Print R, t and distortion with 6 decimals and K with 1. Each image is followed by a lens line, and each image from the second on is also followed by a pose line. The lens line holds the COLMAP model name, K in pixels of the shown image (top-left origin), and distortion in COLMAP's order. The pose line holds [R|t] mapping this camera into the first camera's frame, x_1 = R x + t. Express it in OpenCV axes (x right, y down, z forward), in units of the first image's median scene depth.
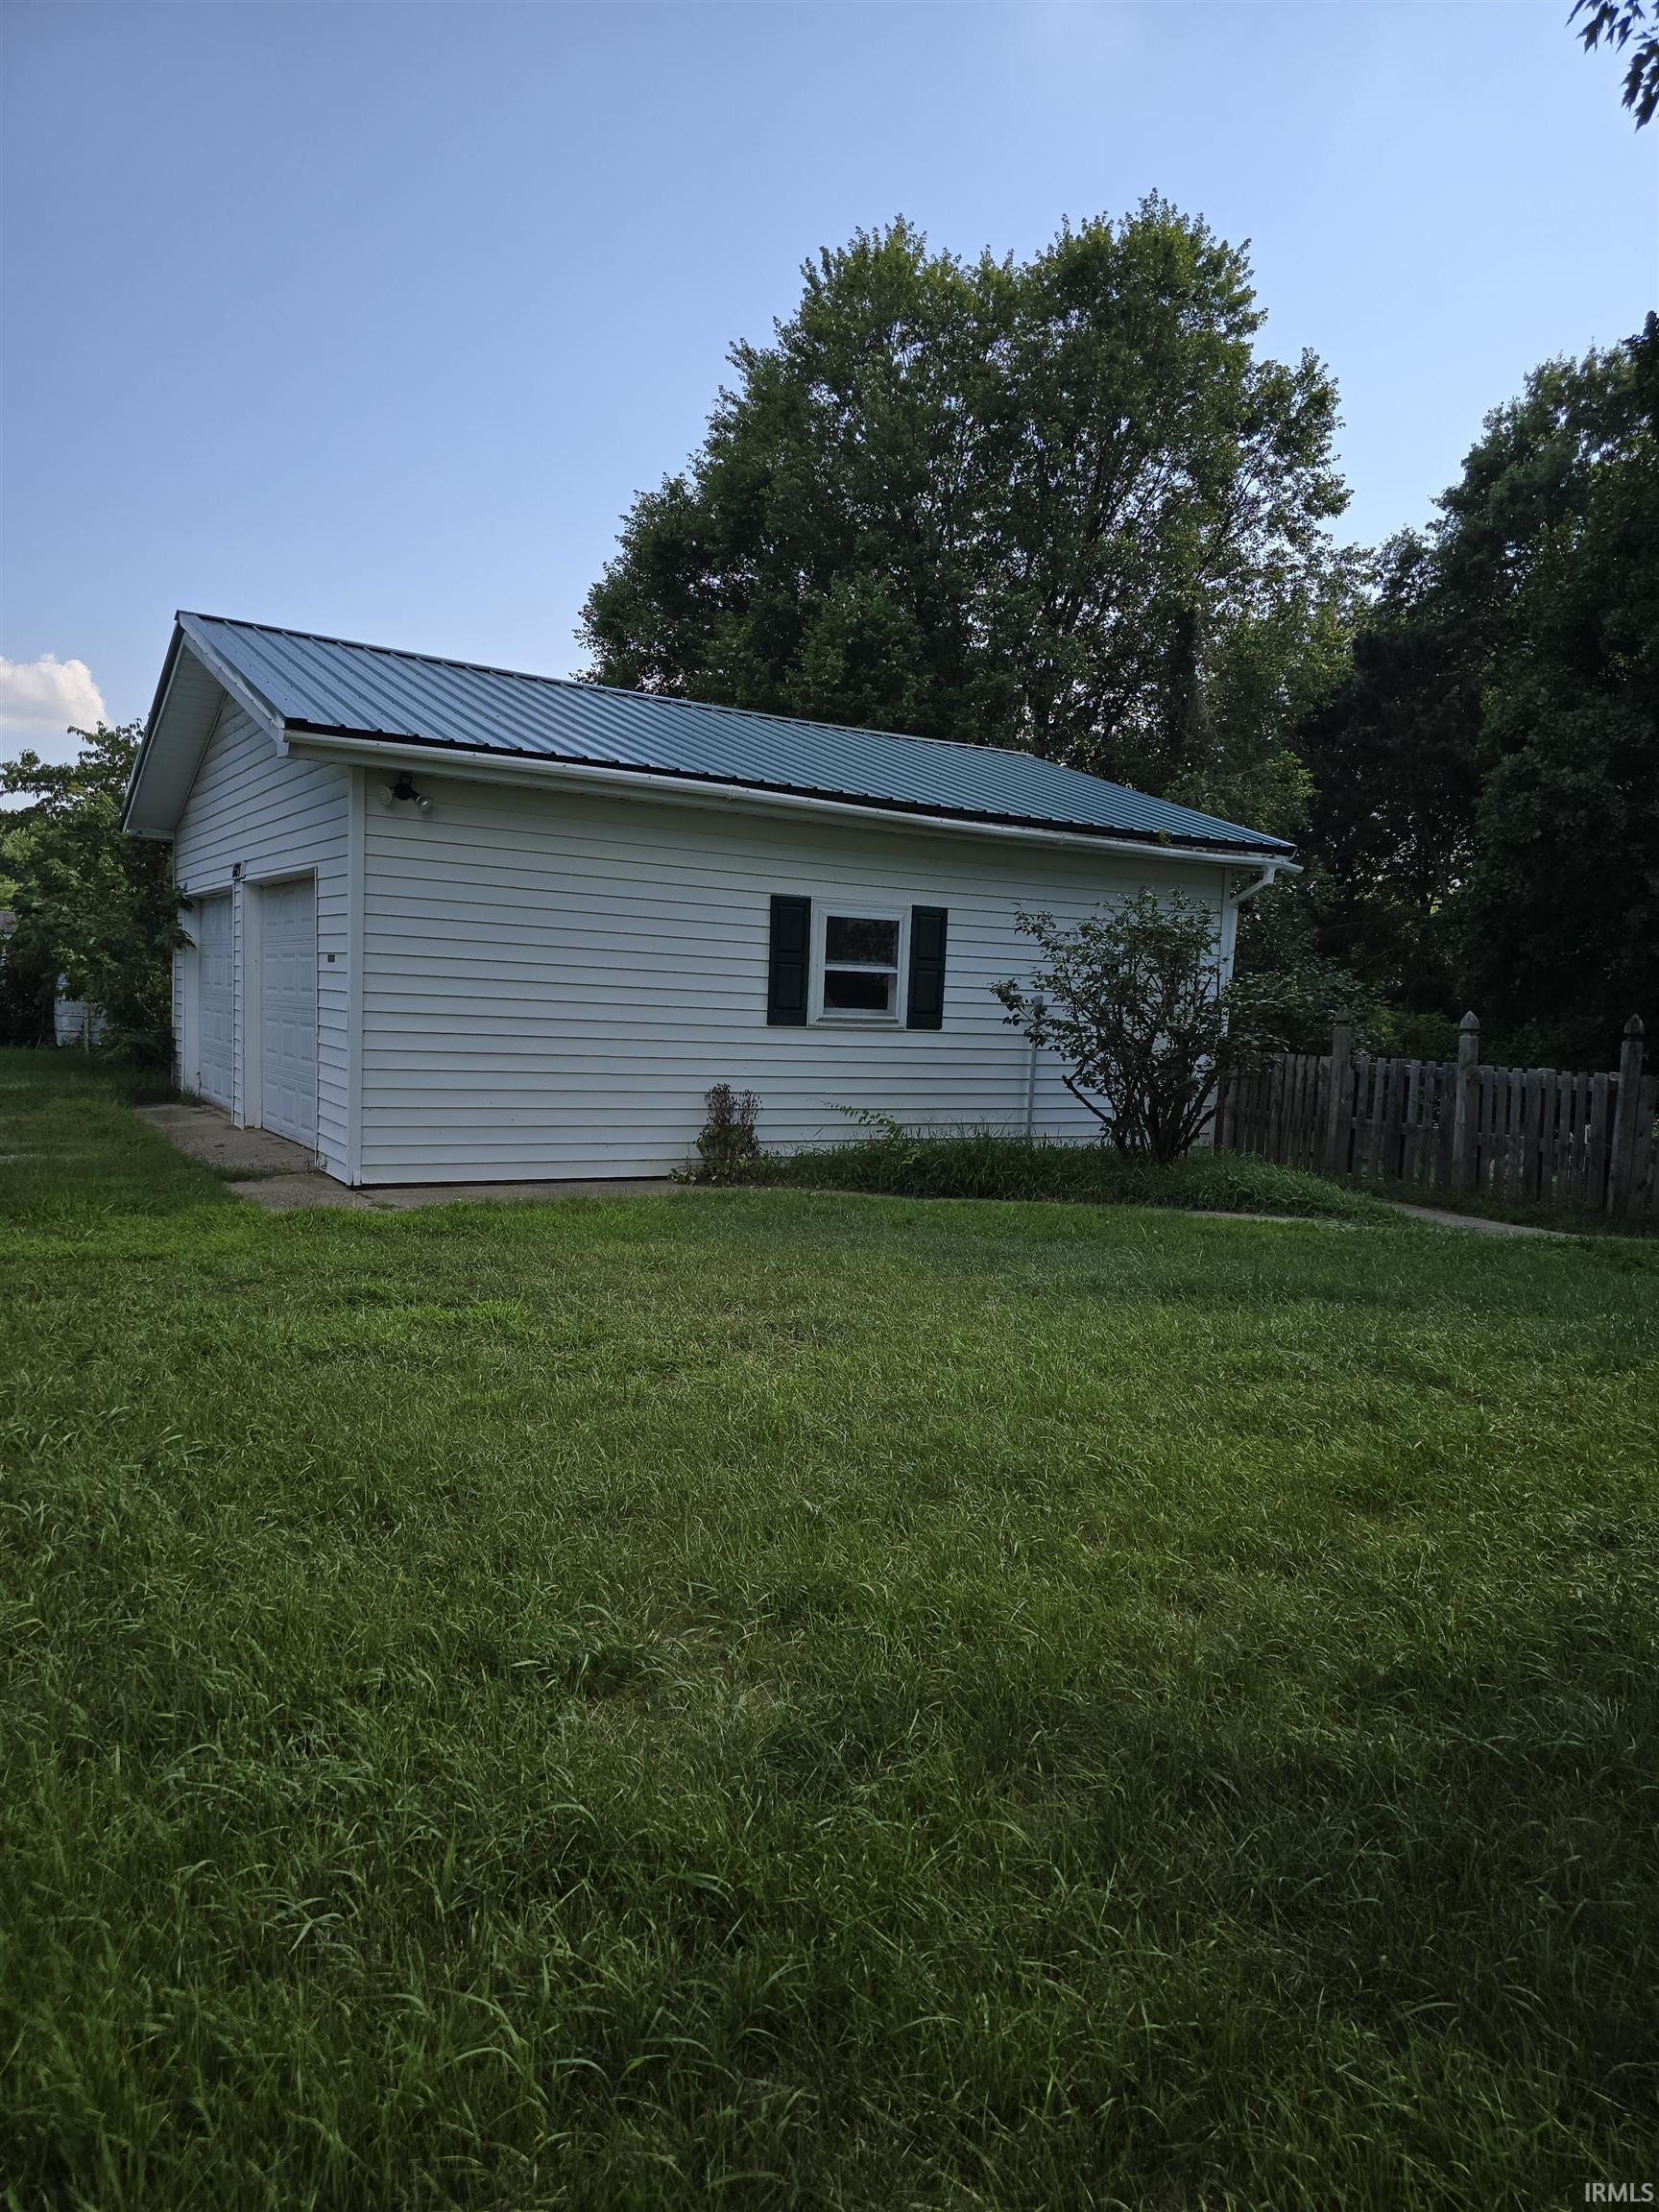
lens RADIAL K [[1491.3, 0, 829.6], [0, 1491.3, 1107.3], [0, 0, 1]] dist [0.001009, -0.000611]
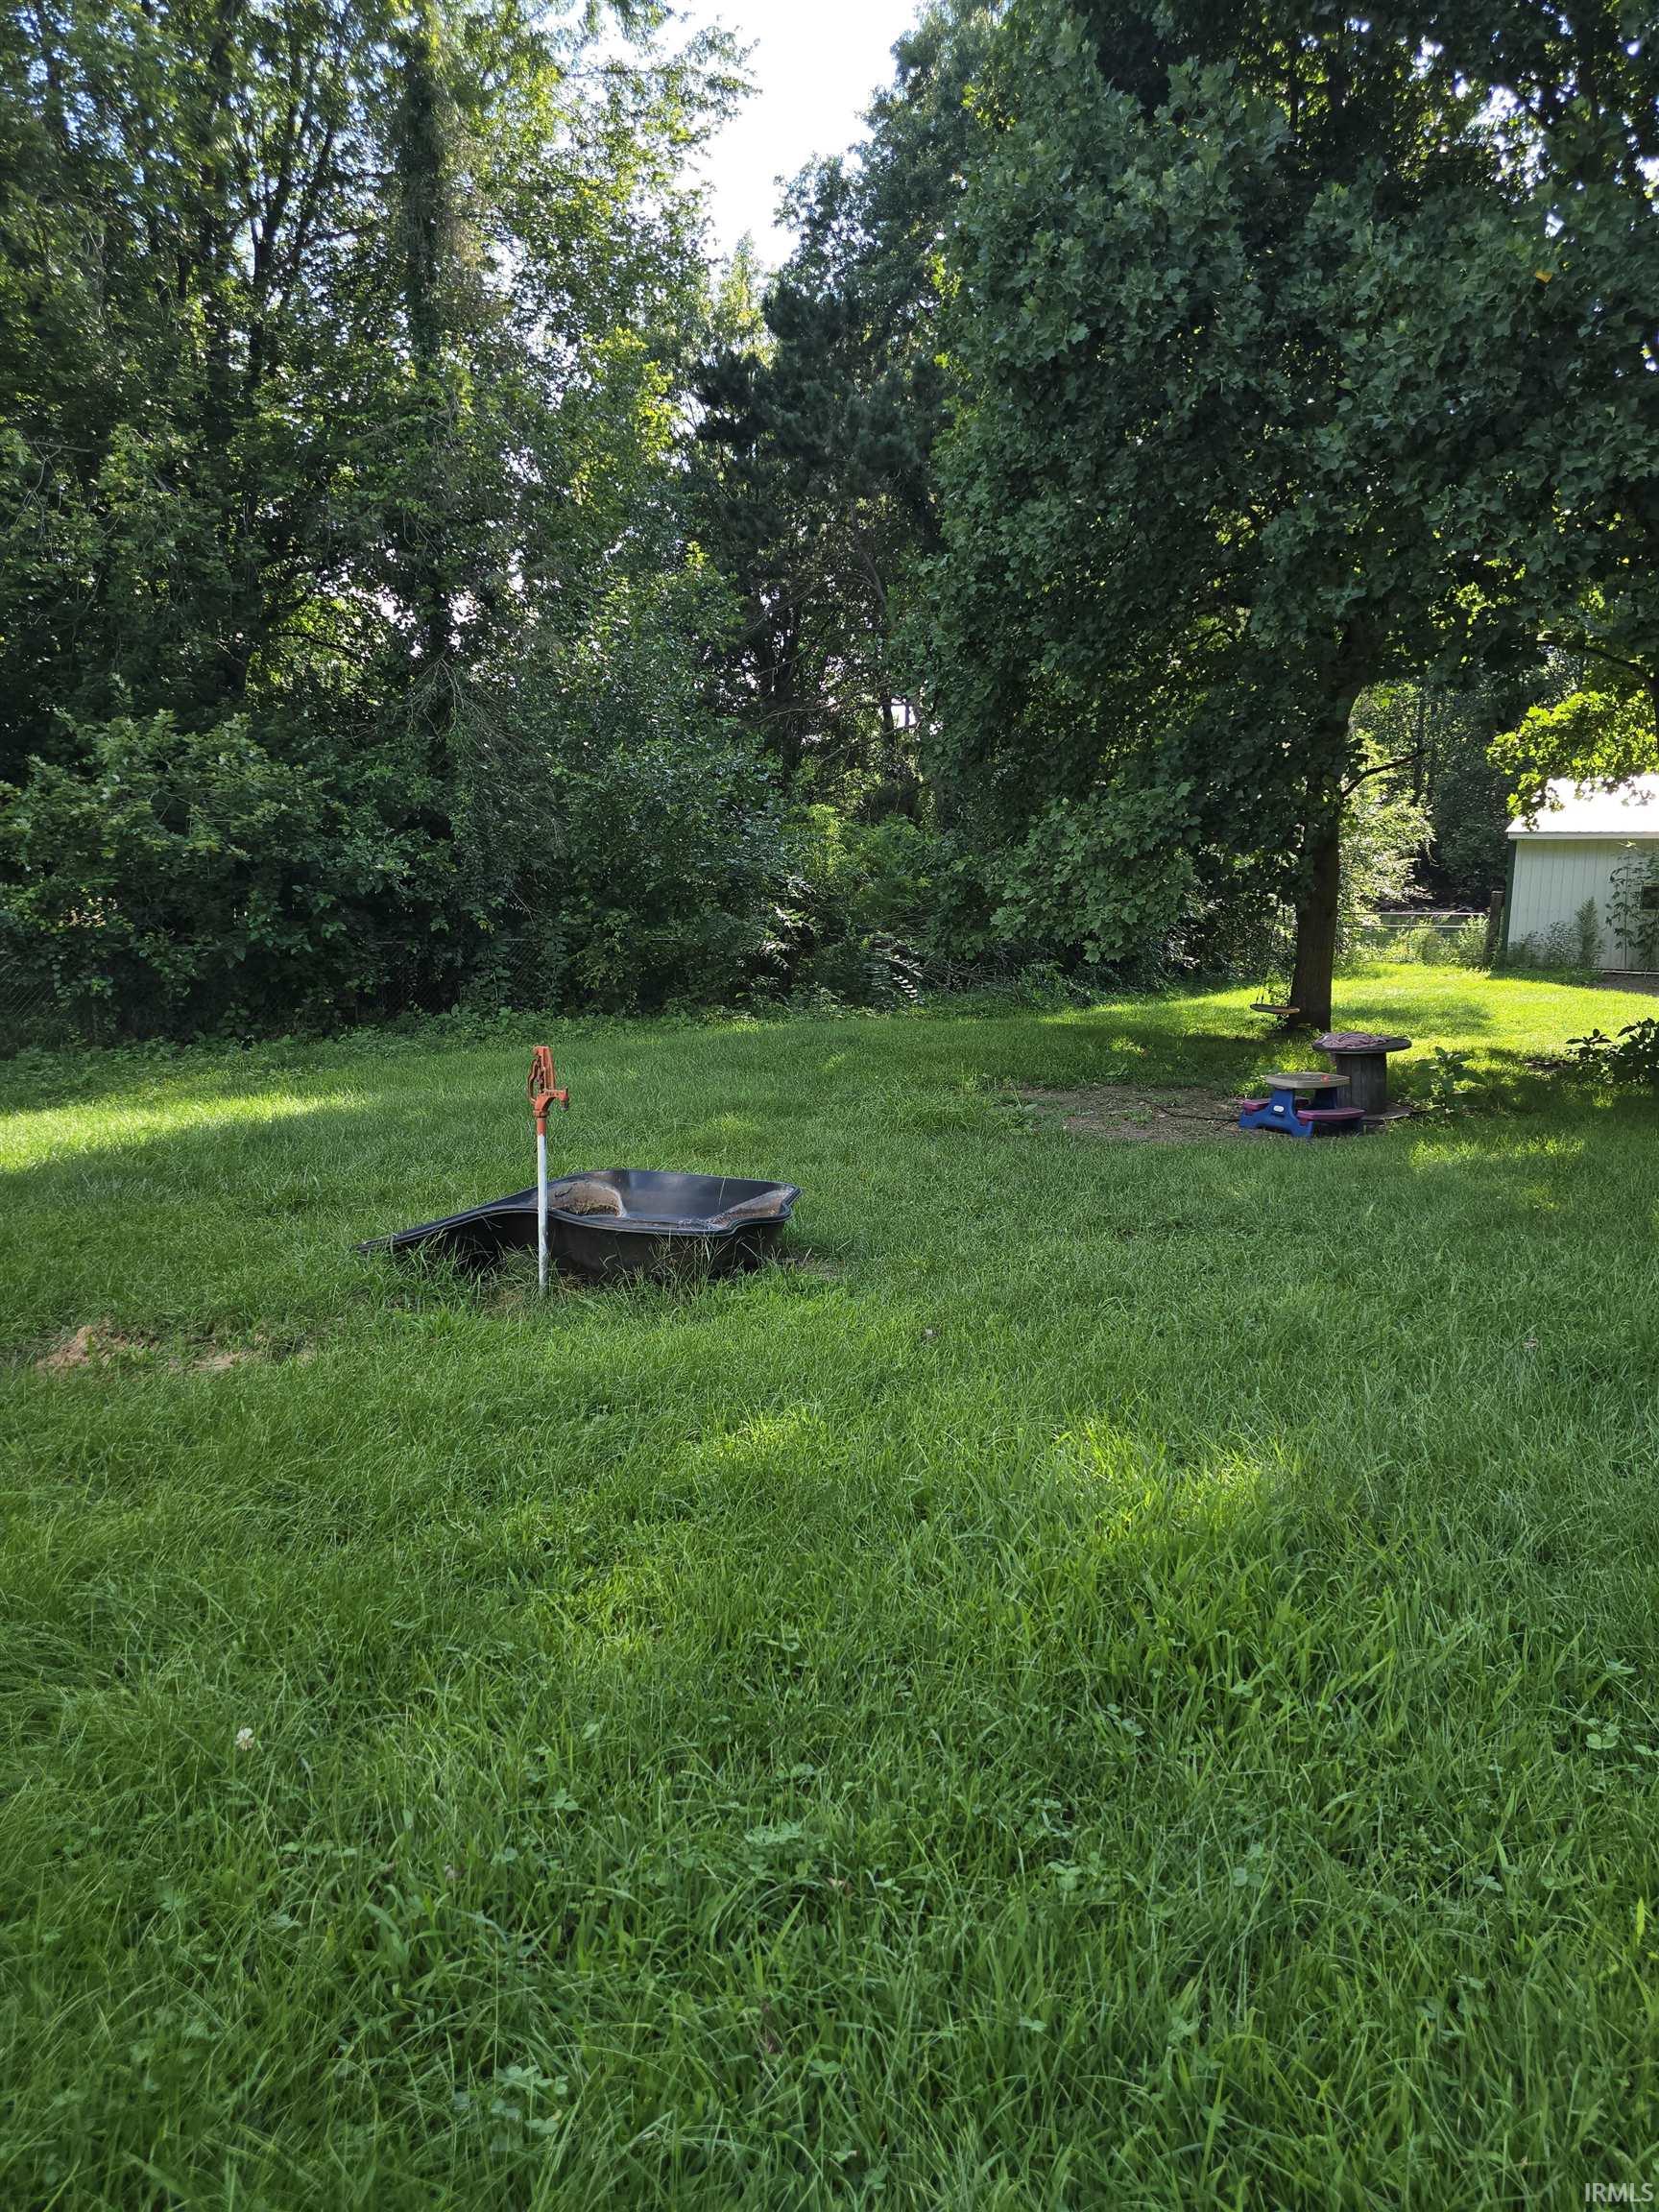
lens RADIAL K [[1491.3, 0, 829.7], [0, 1491.3, 1105.9], [0, 0, 1]] dist [0.001009, -0.000611]
pose [[0.945272, -0.102154, 0.309881, 0.118749], [0.071388, 0.991466, 0.109078, -0.007866], [-0.318379, -0.080987, 0.944498, 0.283163]]
